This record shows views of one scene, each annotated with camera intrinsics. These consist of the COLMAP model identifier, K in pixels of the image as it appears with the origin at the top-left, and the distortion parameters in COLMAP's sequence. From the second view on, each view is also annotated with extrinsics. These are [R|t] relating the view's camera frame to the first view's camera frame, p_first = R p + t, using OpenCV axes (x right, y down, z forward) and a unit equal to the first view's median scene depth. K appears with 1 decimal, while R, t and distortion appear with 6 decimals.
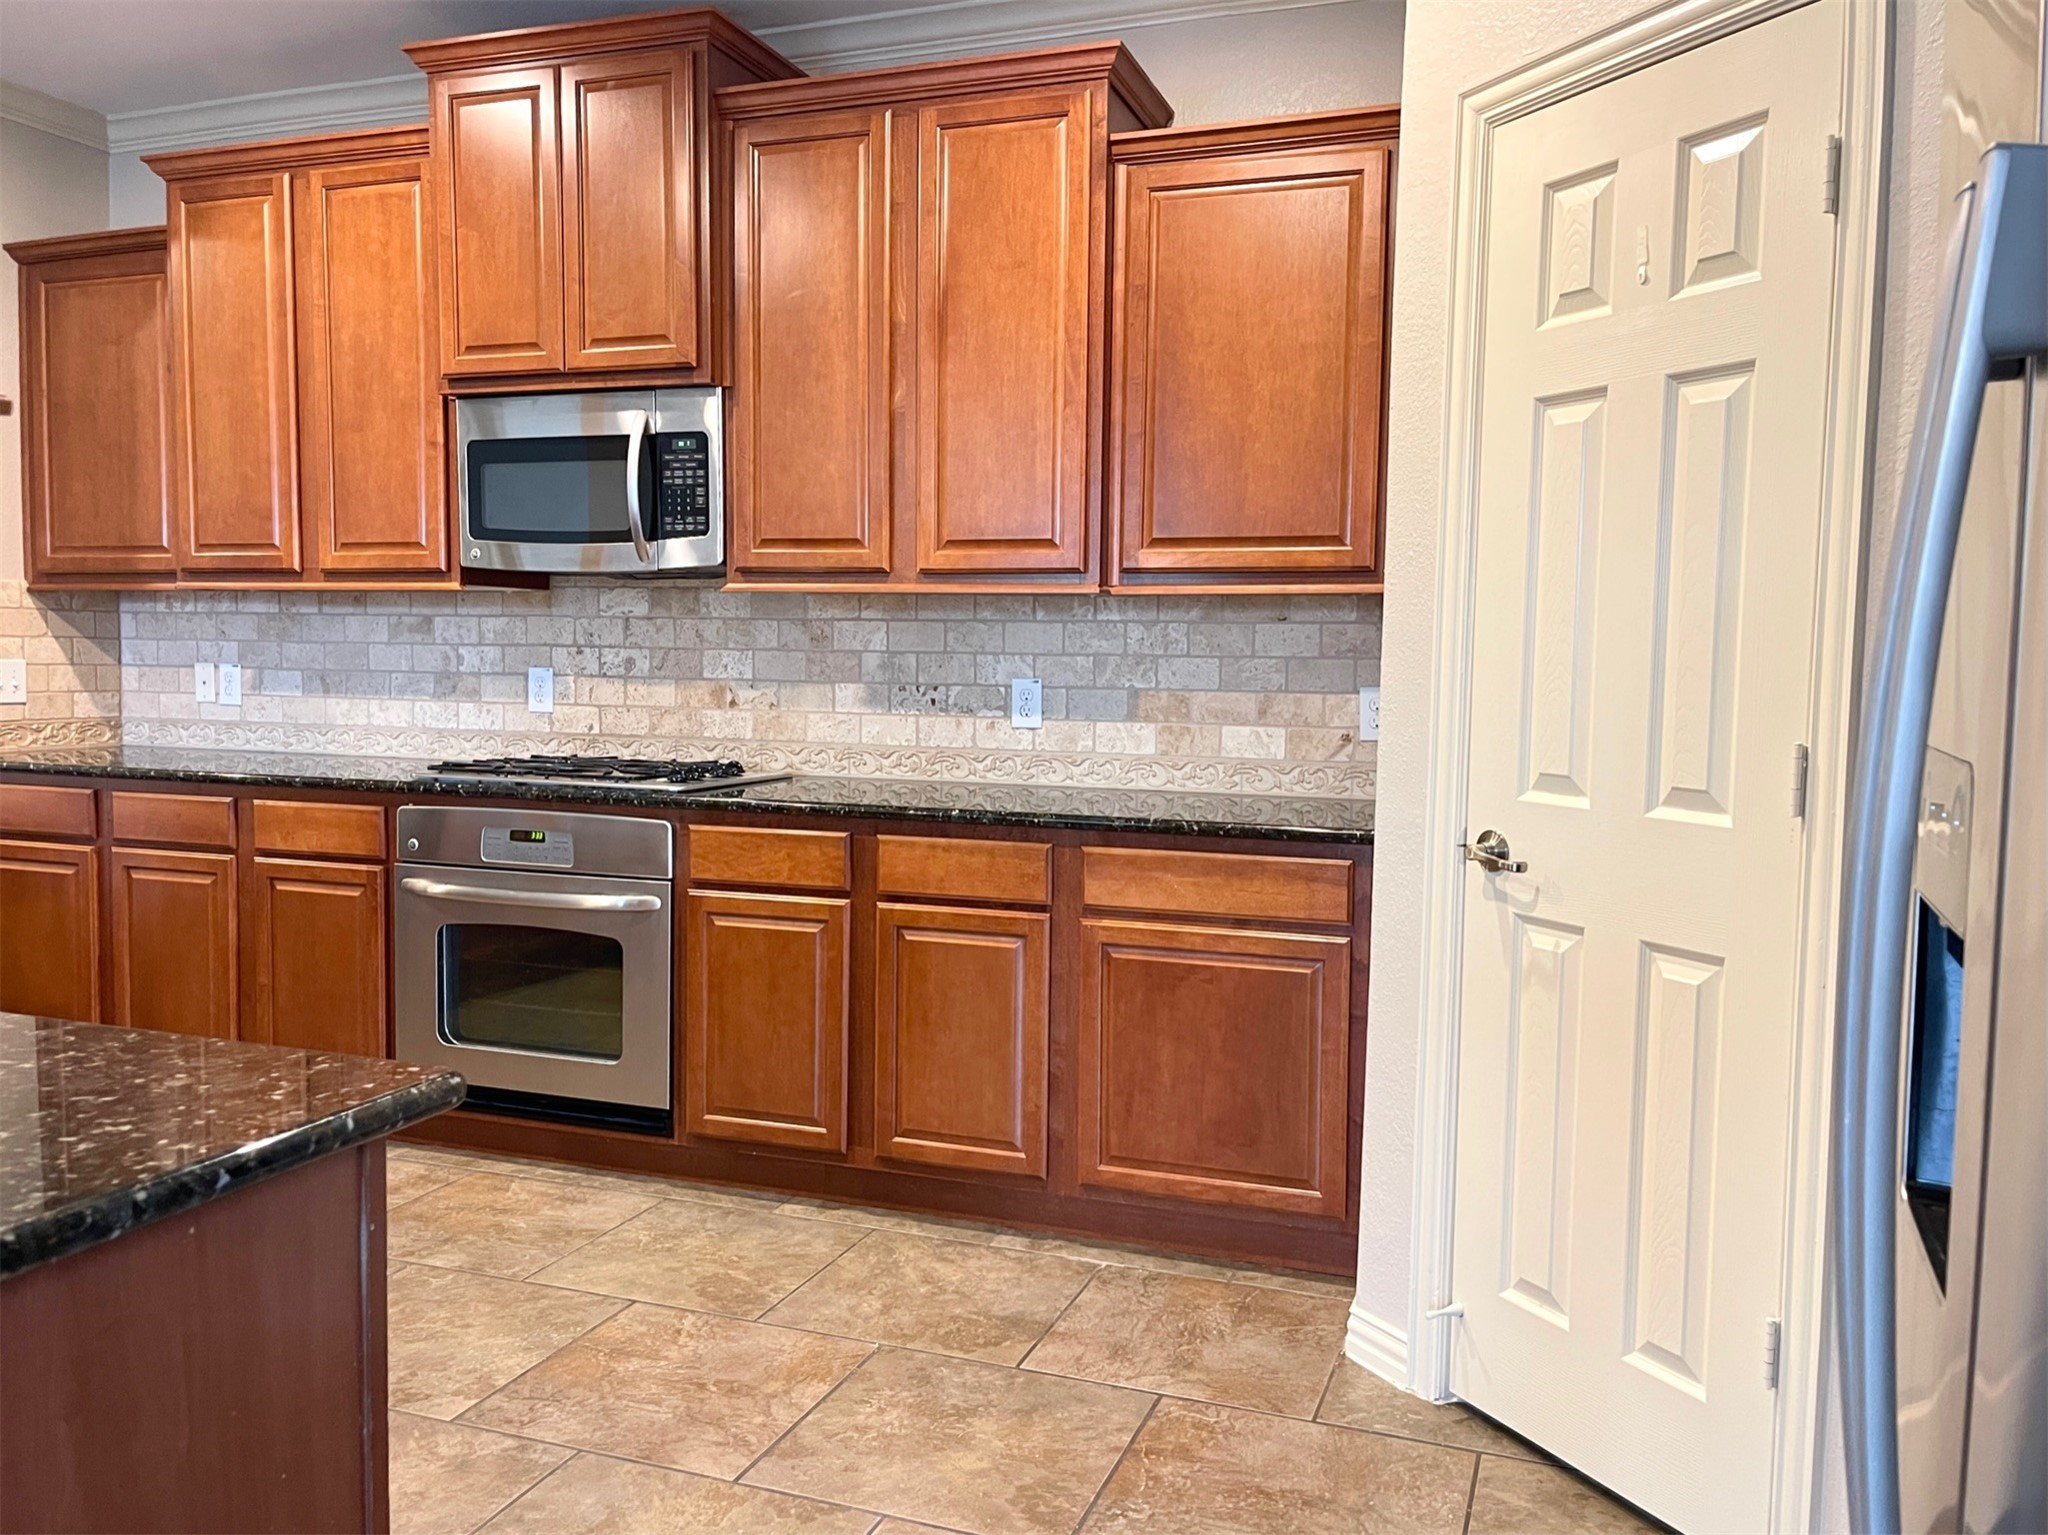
lens RADIAL K [[1584.8, 0, 1024.0], [0, 1584.8, 767.5], [0, 0, 1]] dist [0.058461, -0.051121]
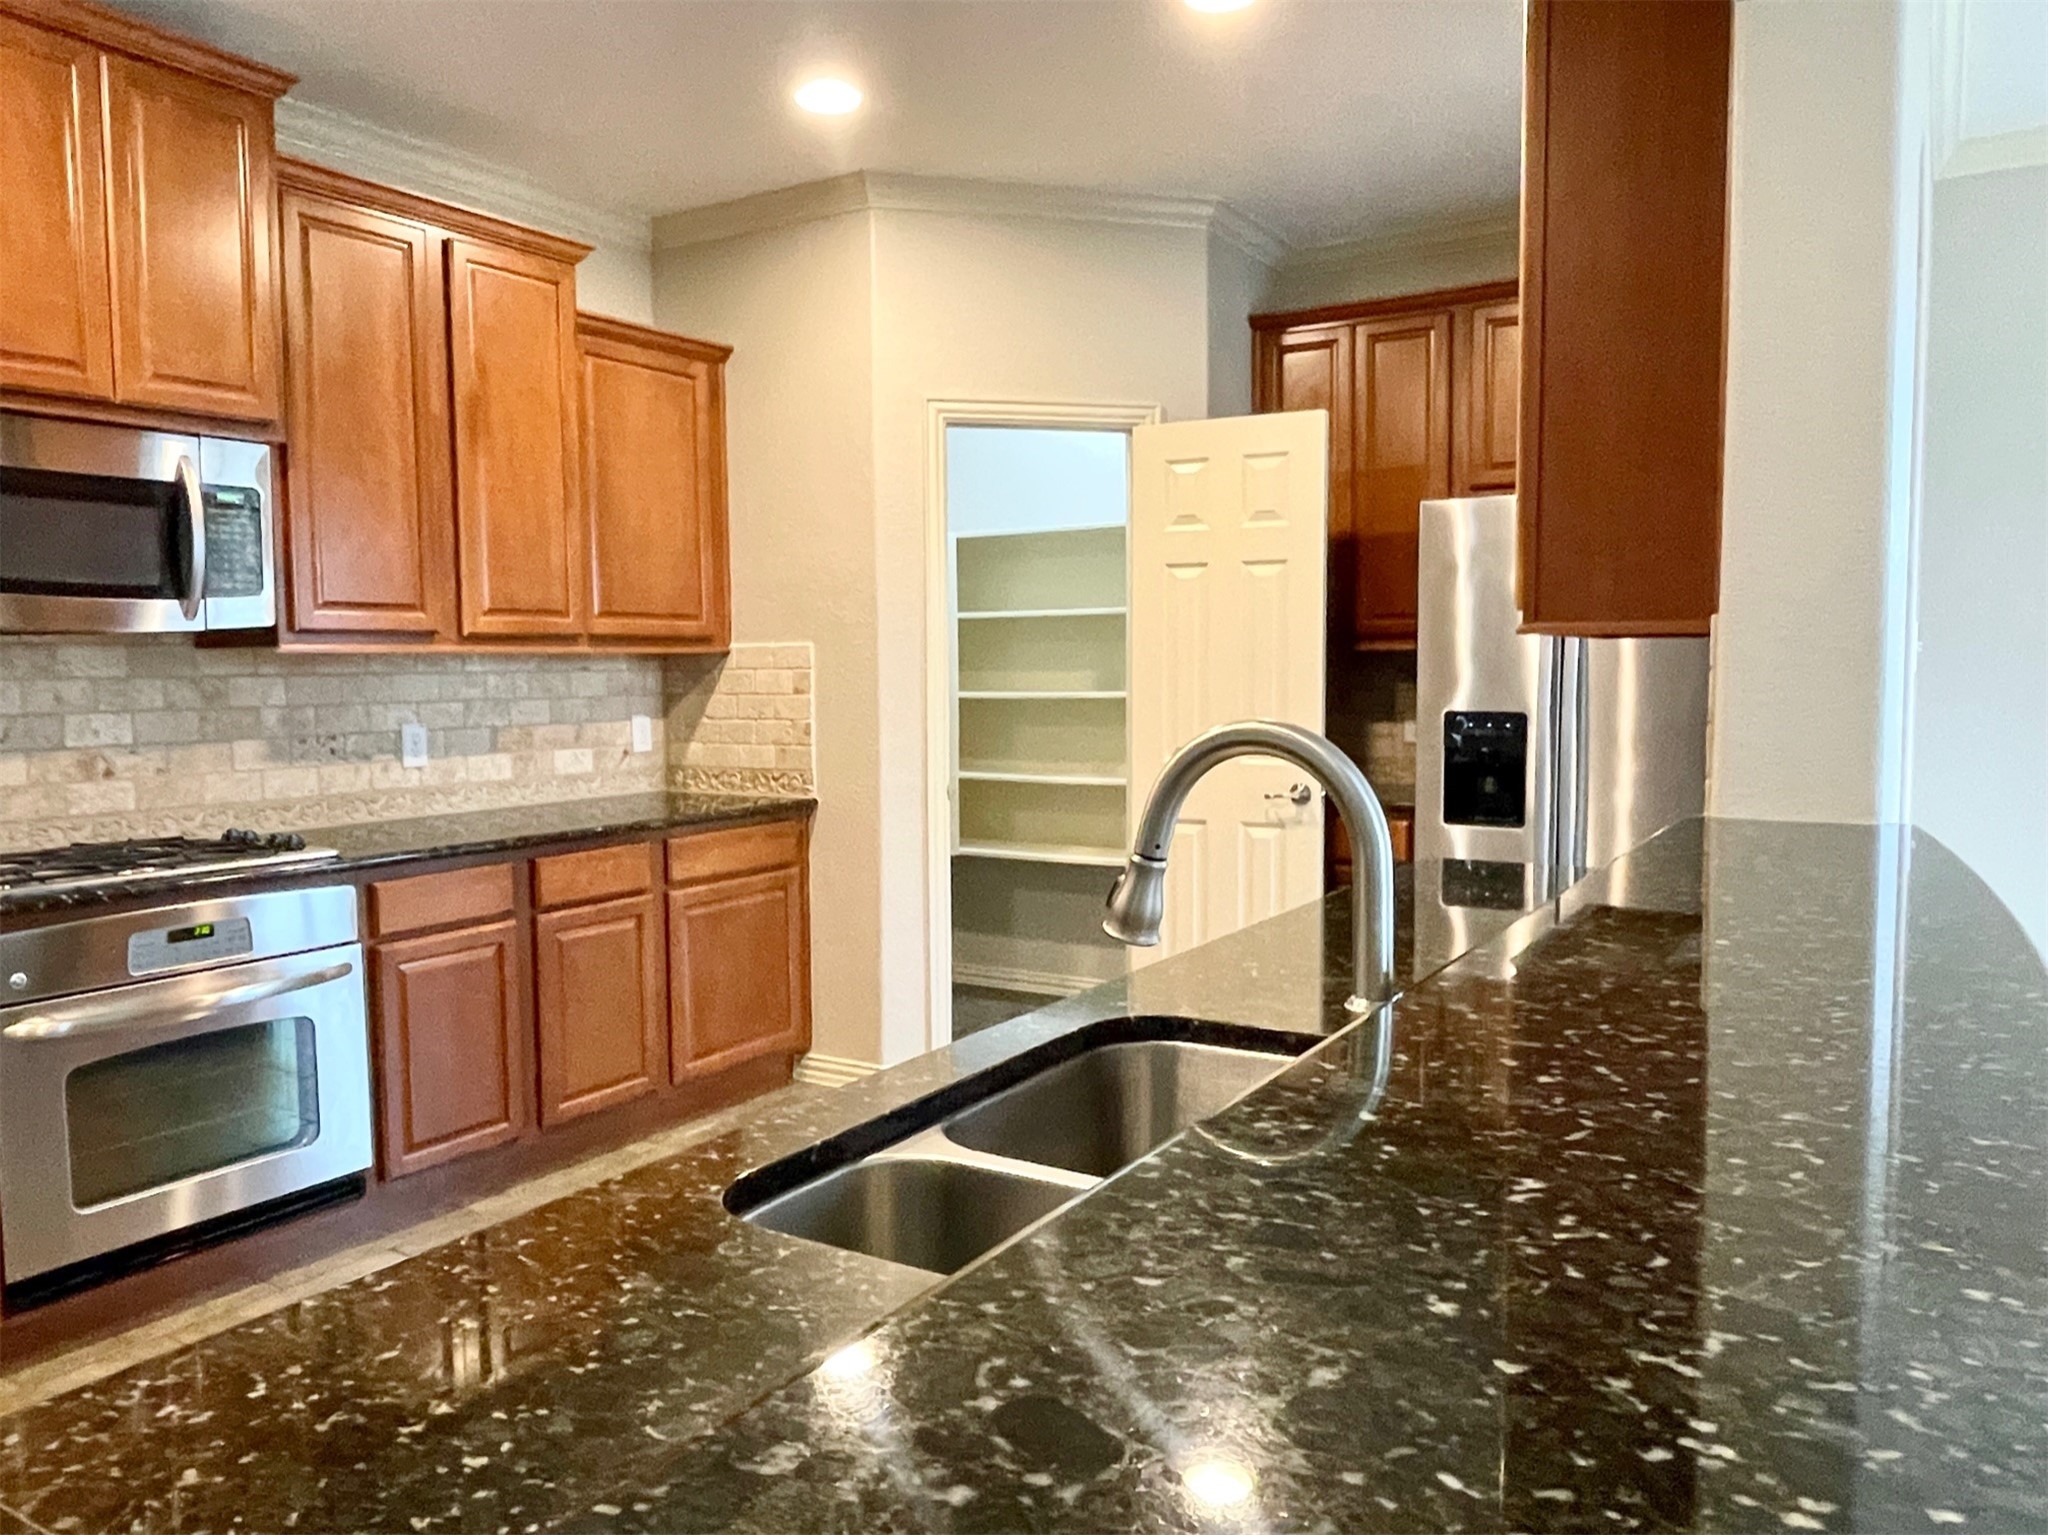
lens RADIAL K [[1485.7, 0, 1024.0], [0, 1485.7, 767.5], [0, 0, 1]] dist [0.052132, -0.003361]
pose [[0.232212, -0.088173, 0.968660, -0.889866], [0.083388, 0.994021, 0.070492, -0.060821], [-0.969084, 0.064406, 0.238176, 0.303366]]
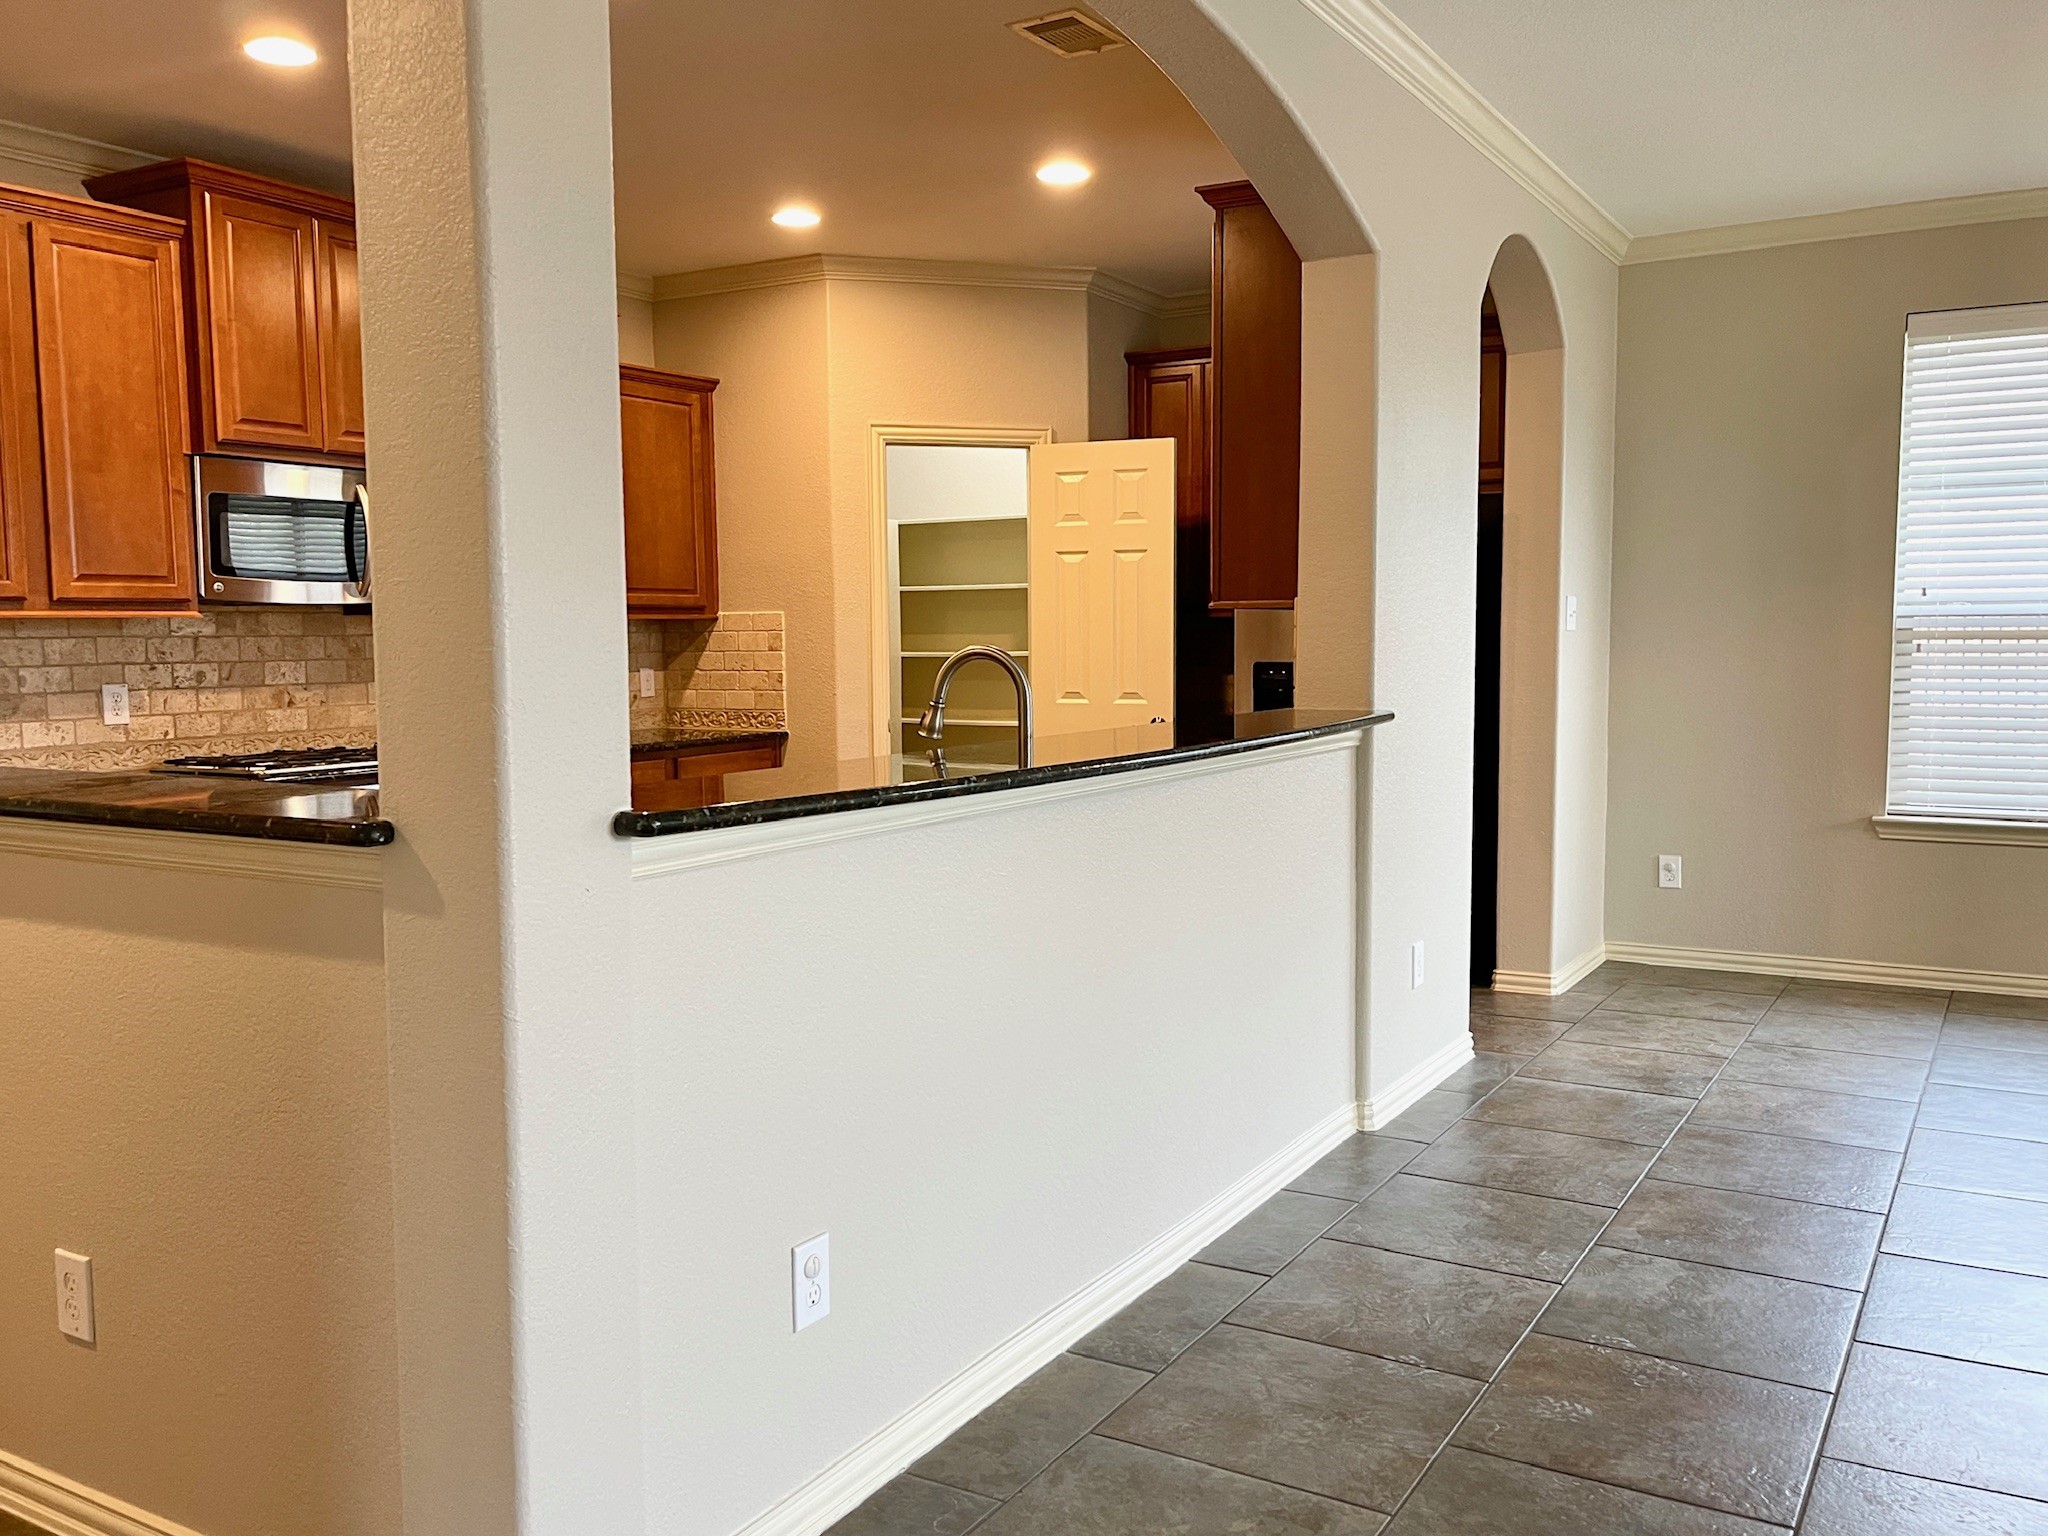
lens RADIAL K [[1584.8, 0, 1024.0], [0, 1584.8, 768.0], [0, 0, 1]] dist [0.058461, -0.051121]
pose [[0.214179, -0.103019, 0.971347, -1.308993], [0.082707, 0.992764, 0.087054, -0.052156], [-0.973287, 0.061692, 0.221150, 0.154576]]
